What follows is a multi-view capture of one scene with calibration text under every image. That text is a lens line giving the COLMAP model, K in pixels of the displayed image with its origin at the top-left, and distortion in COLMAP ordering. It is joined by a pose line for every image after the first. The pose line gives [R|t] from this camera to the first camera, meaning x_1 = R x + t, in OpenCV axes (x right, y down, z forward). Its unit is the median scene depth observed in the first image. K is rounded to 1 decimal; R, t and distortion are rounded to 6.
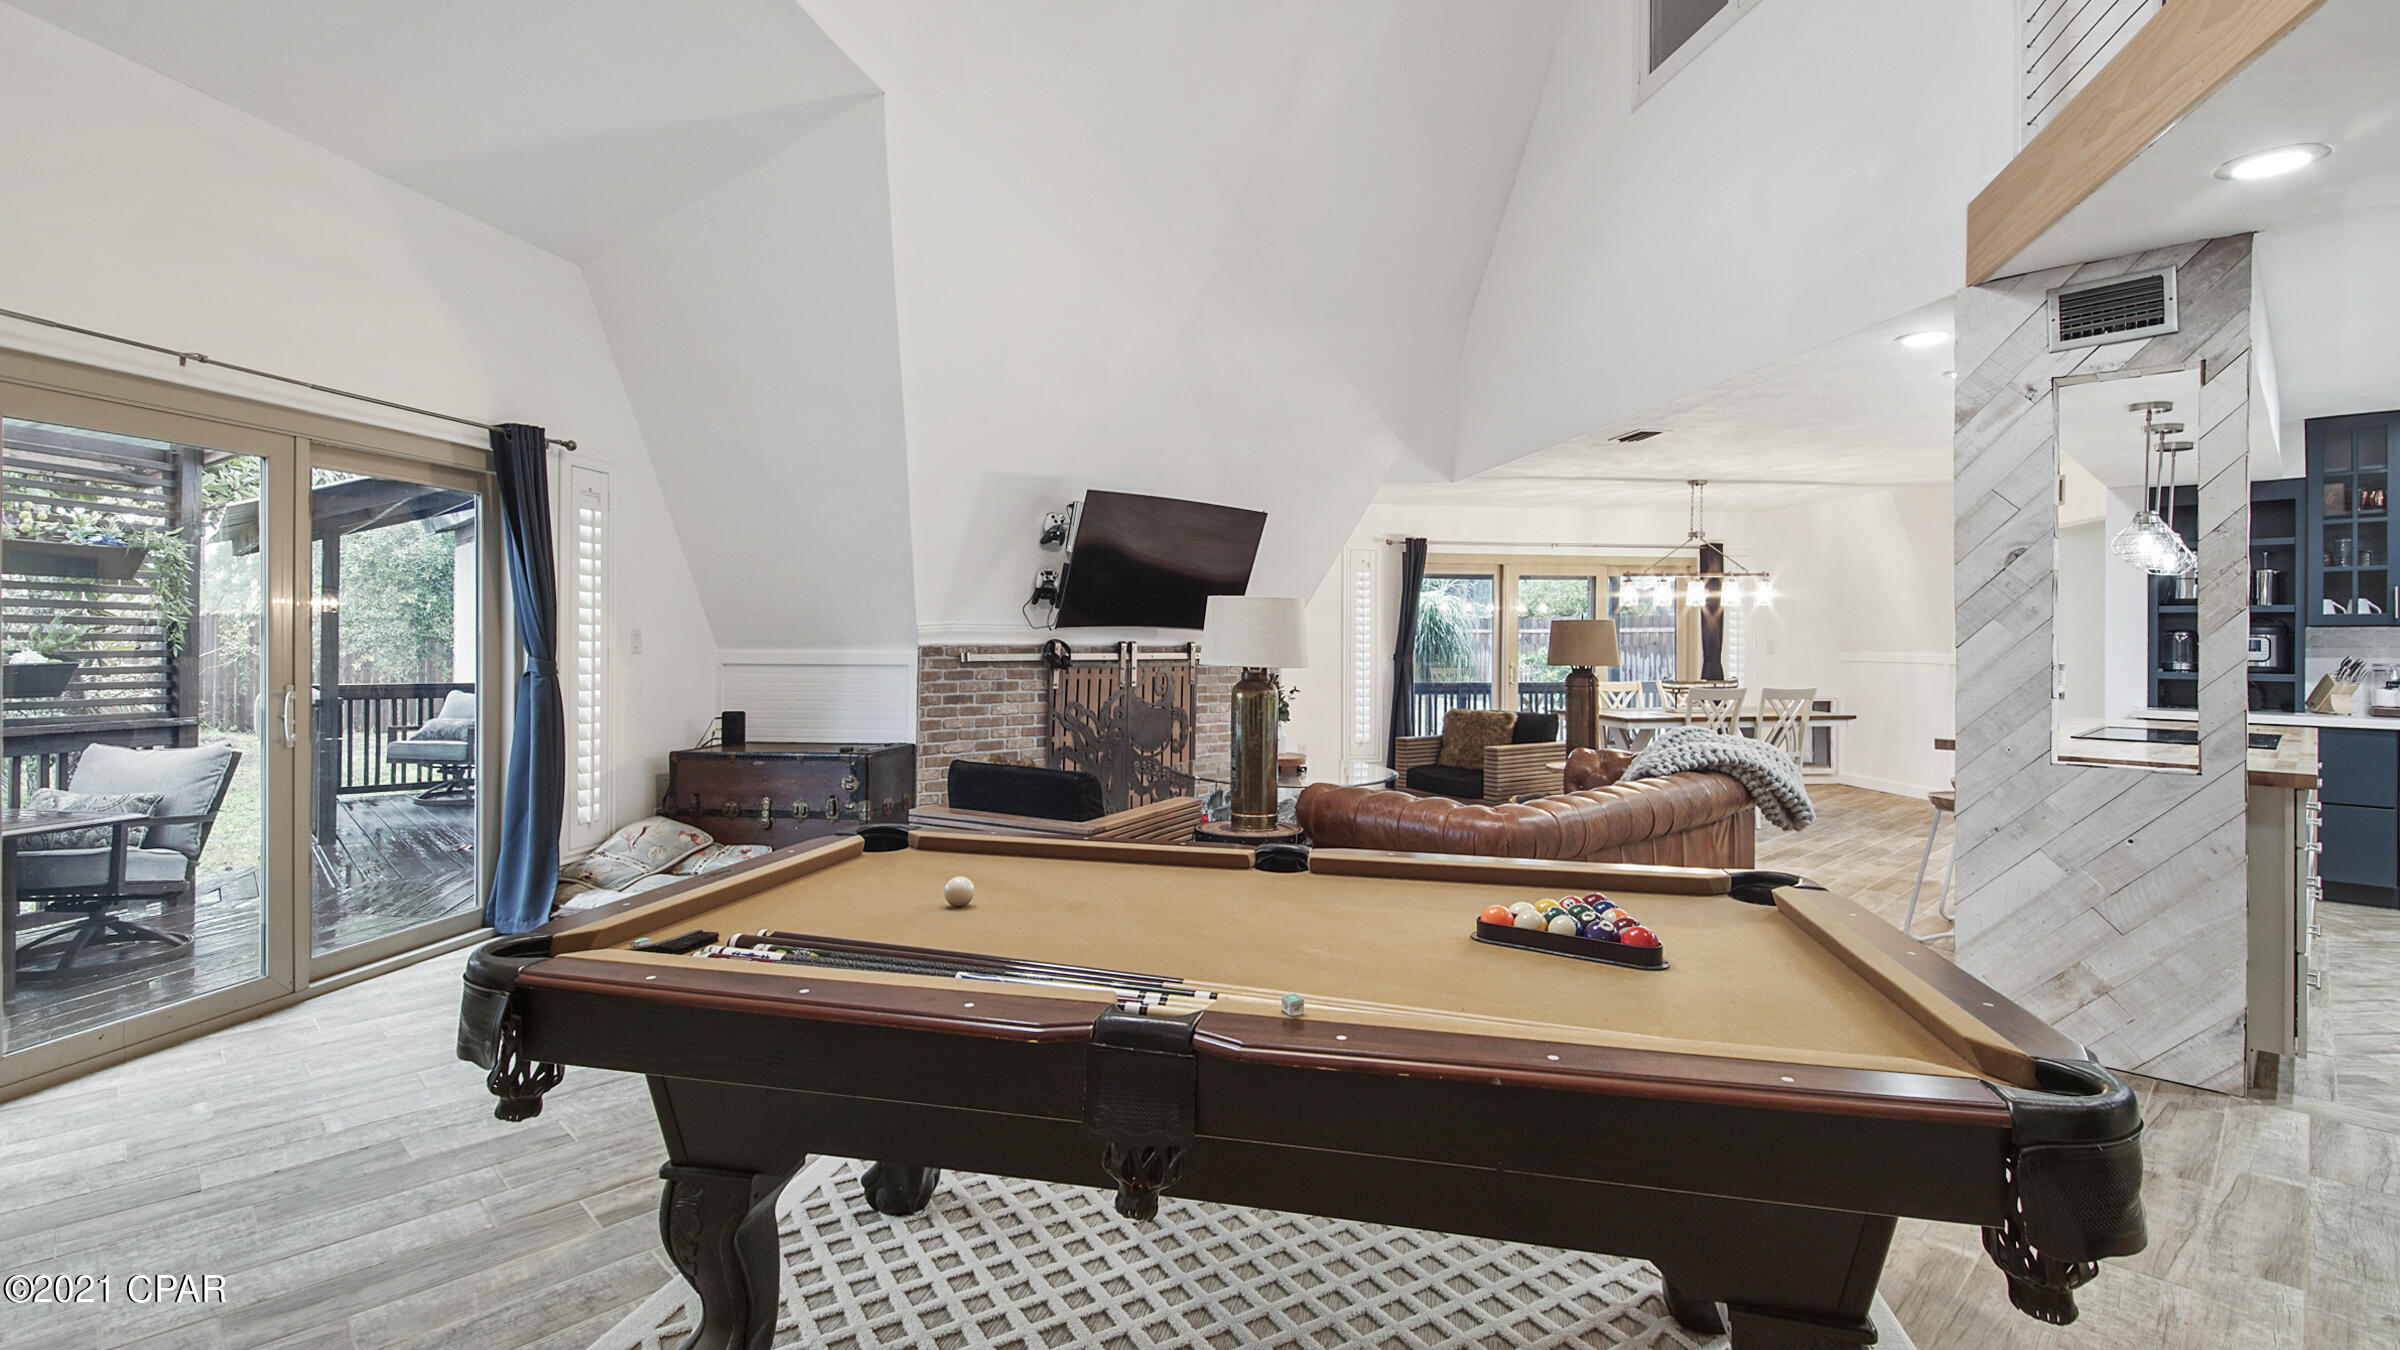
lens RADIAL K [[1051.5, 0, 1199.3], [0, 1051.5, 644.8], [0, 0, 1]] dist [0.037331, -0.038360]
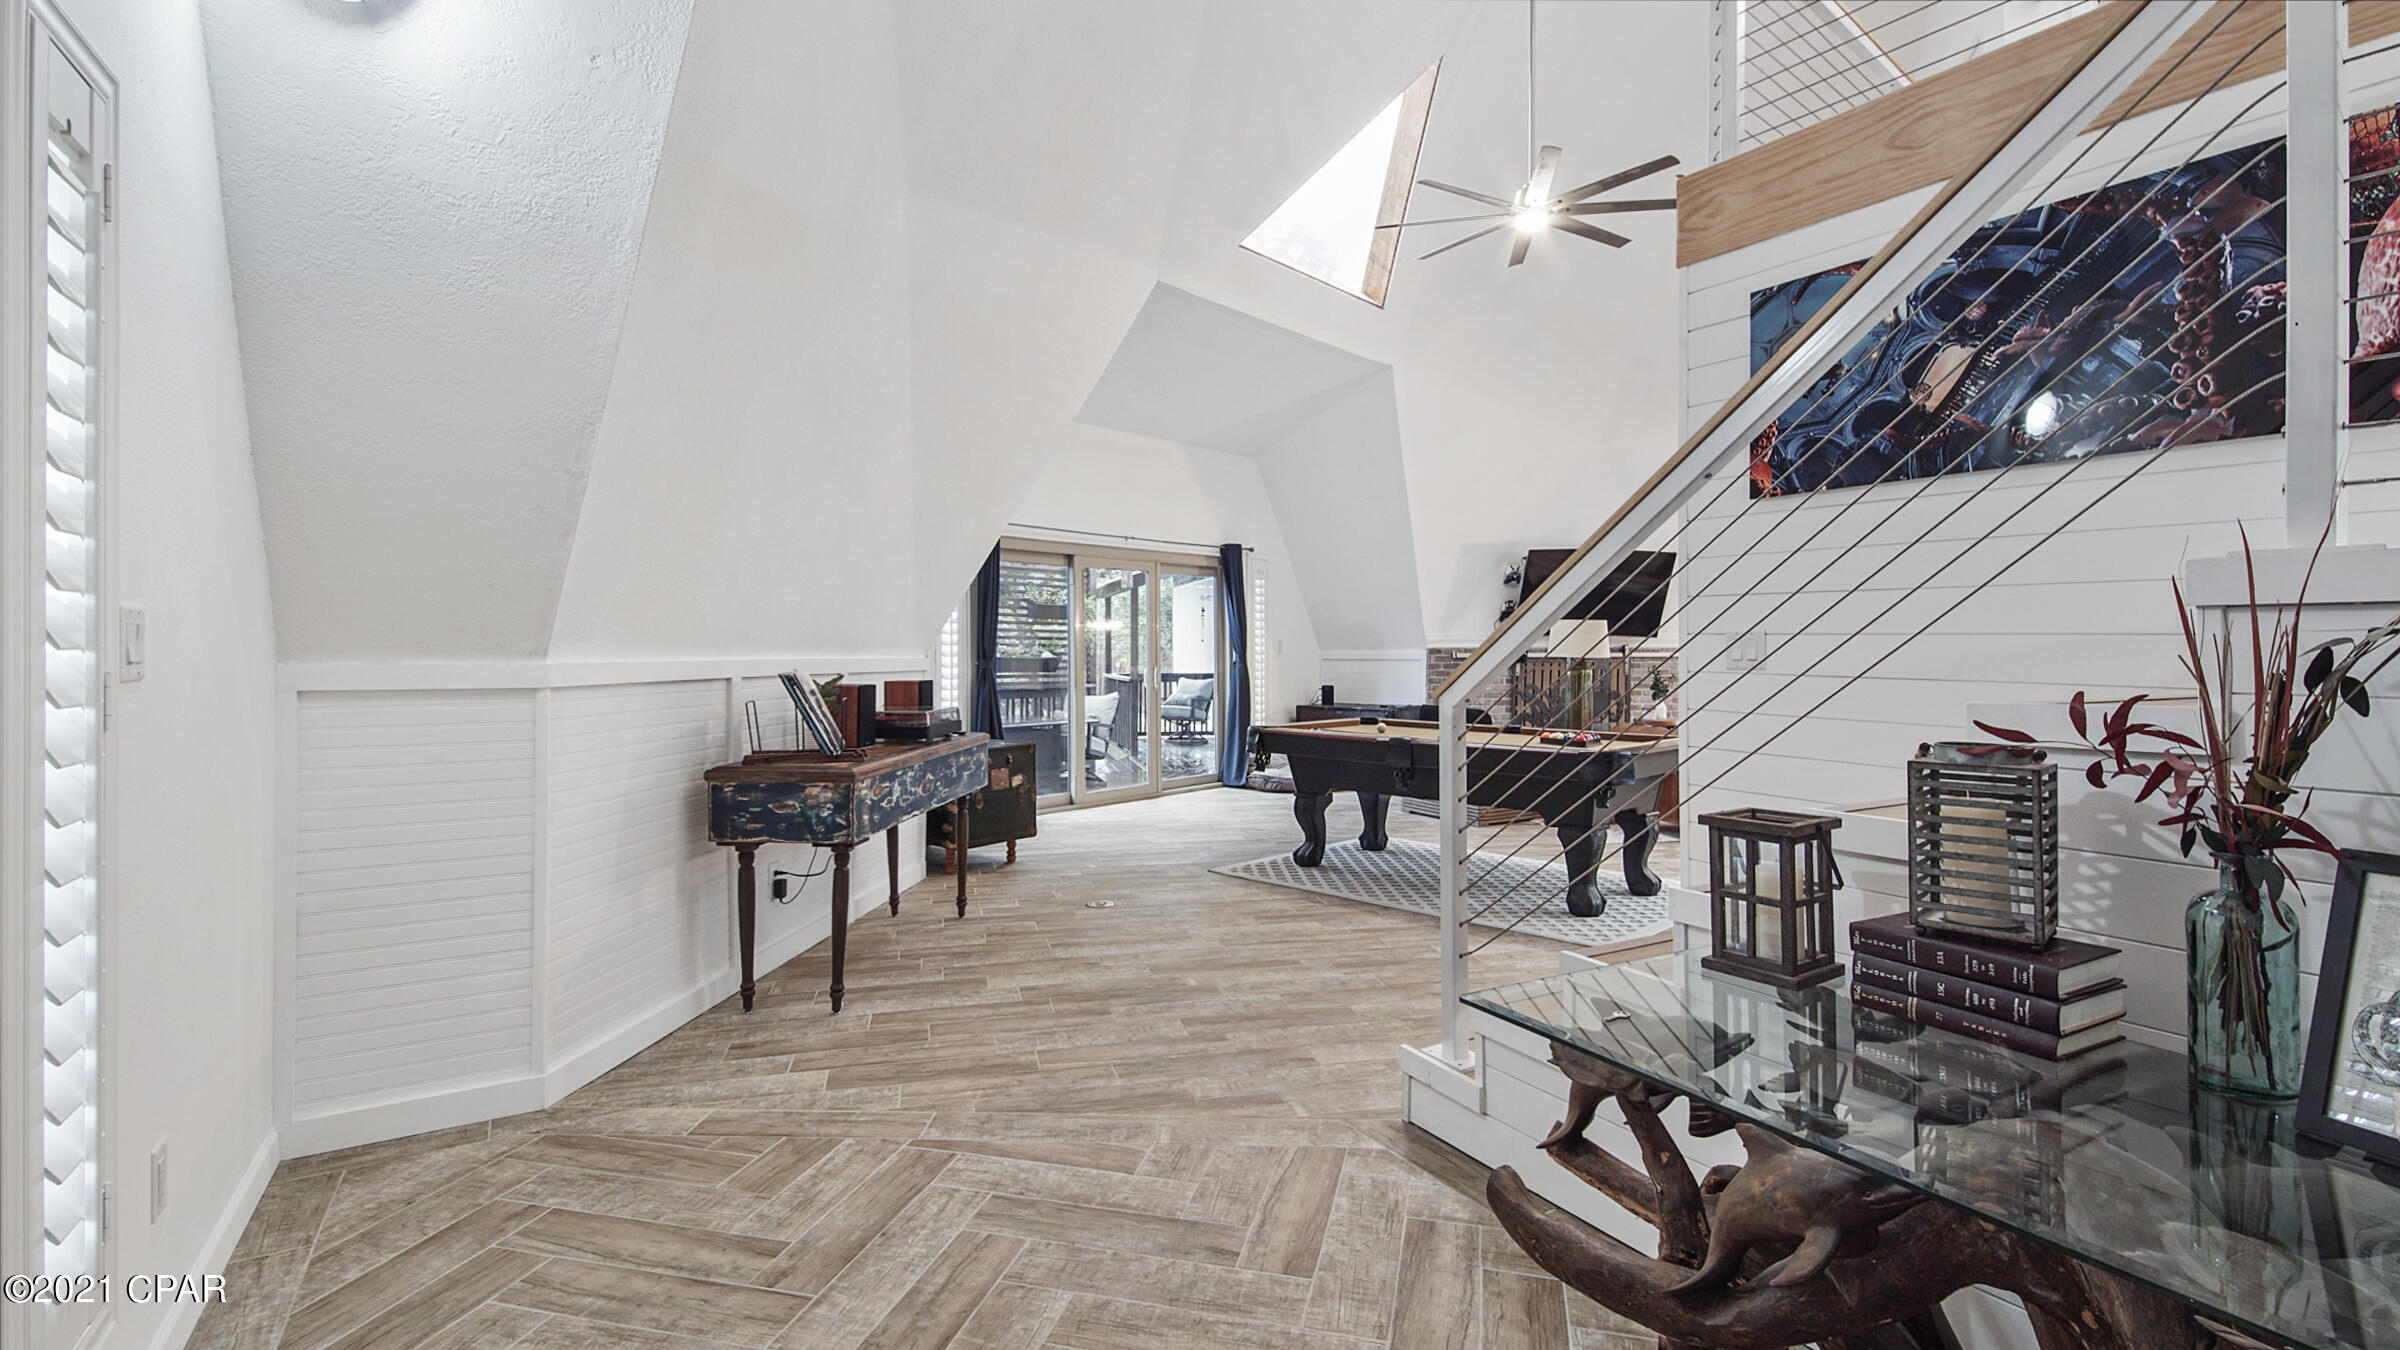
lens RADIAL K [[1064.2, 0, 1195.7], [0, 1064.2, 654.3], [0, 0, 1]] dist [0.038603, -0.021257]
pose [[0.848533, -0.003909, -0.529128, 0.351351], [0.005097, 0.999987, 0.000787, 0.008046], [0.529118, -0.003365, 0.848541, -0.703601]]
